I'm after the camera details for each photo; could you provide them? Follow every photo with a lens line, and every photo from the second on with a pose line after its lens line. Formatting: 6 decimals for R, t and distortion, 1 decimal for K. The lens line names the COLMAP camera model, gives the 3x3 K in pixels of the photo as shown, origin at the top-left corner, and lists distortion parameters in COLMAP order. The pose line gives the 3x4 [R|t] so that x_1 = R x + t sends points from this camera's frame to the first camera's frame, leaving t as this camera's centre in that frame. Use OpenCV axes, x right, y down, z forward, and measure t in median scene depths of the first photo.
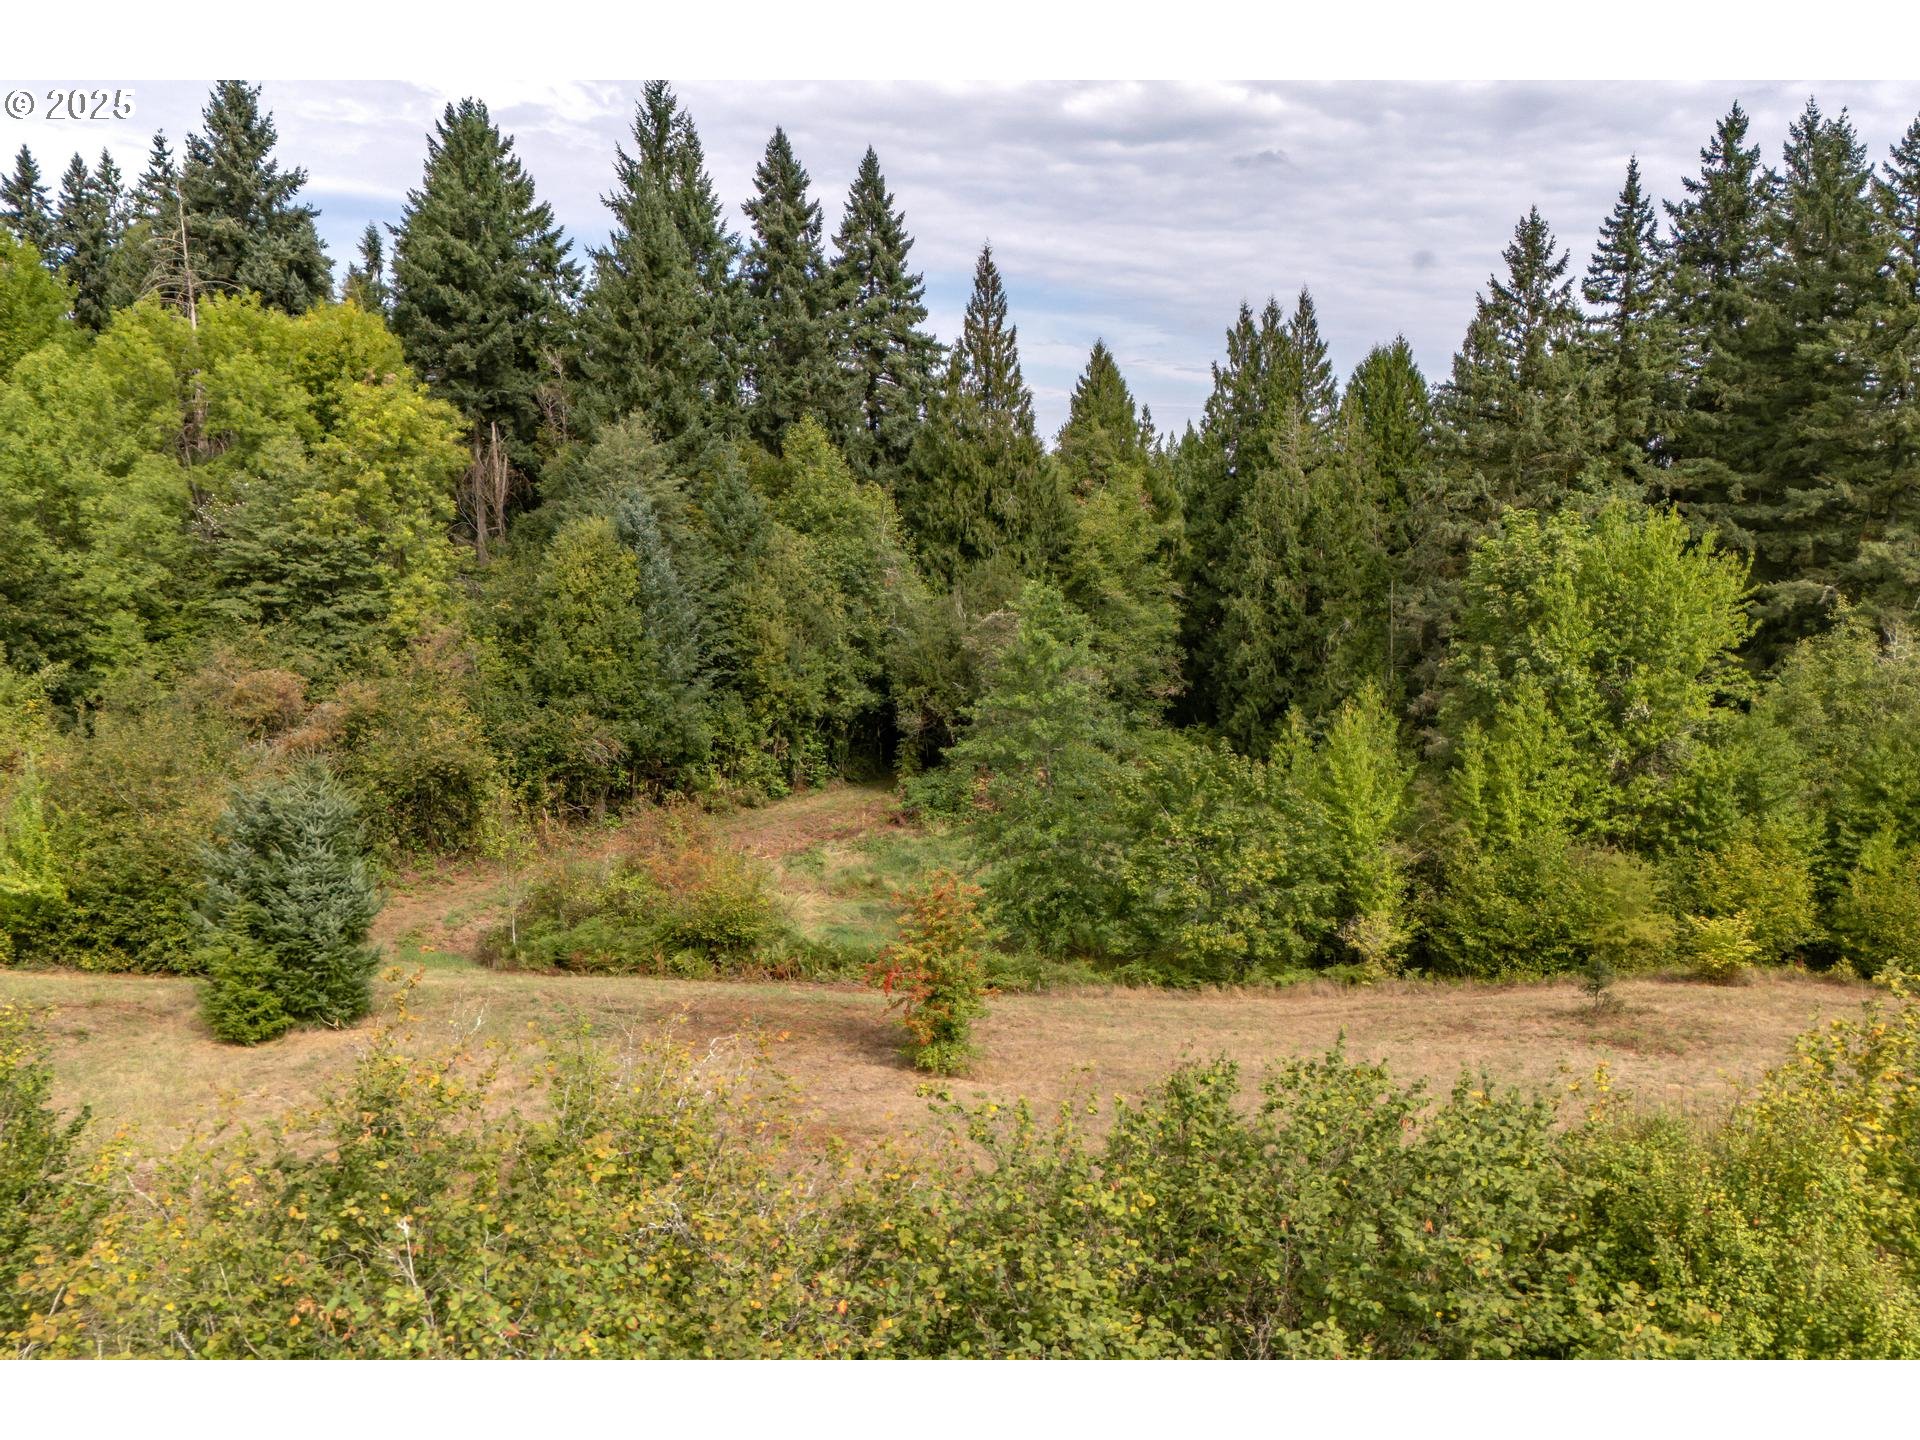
lens RADIAL K [[1680.4, 0, 954.6], [0, 1680.4, 737.8], [0, 0, 1]] dist [0.097489, -0.122311]
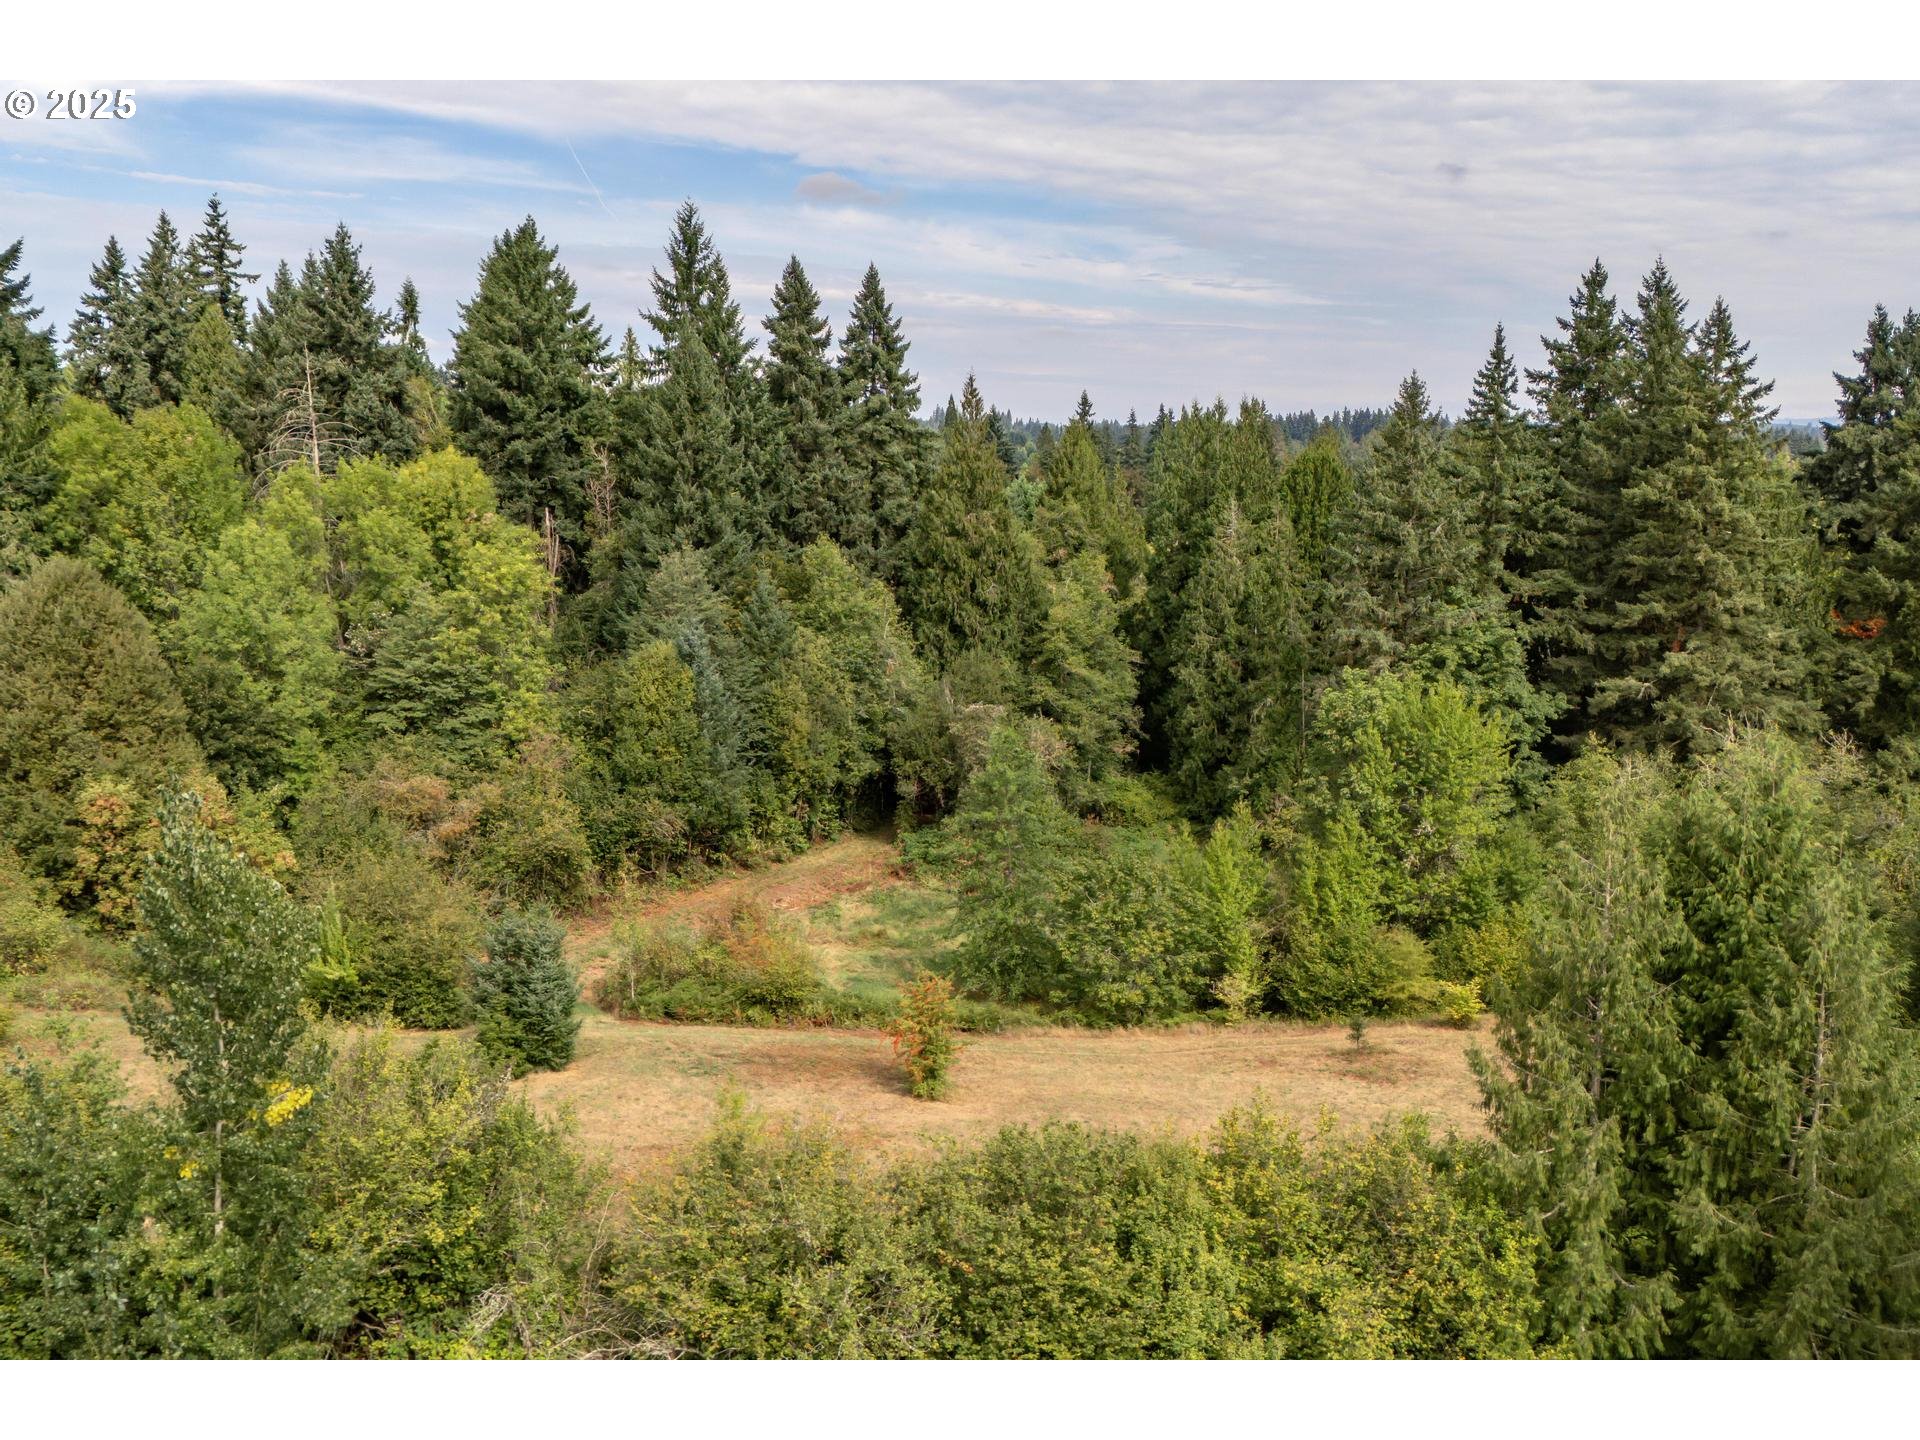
lens RADIAL K [[1680.4, 0, 954.9], [0, 1680.4, 719.2], [0, 0, 1]] dist [0.097489, -0.122311]
pose [[0.999996, -0.000997, 0.002521, 0.005366], [0.000998, 0.999999, -0.000462, -0.063852], [-0.002521, 0.000465, 0.999997, -0.241795]]
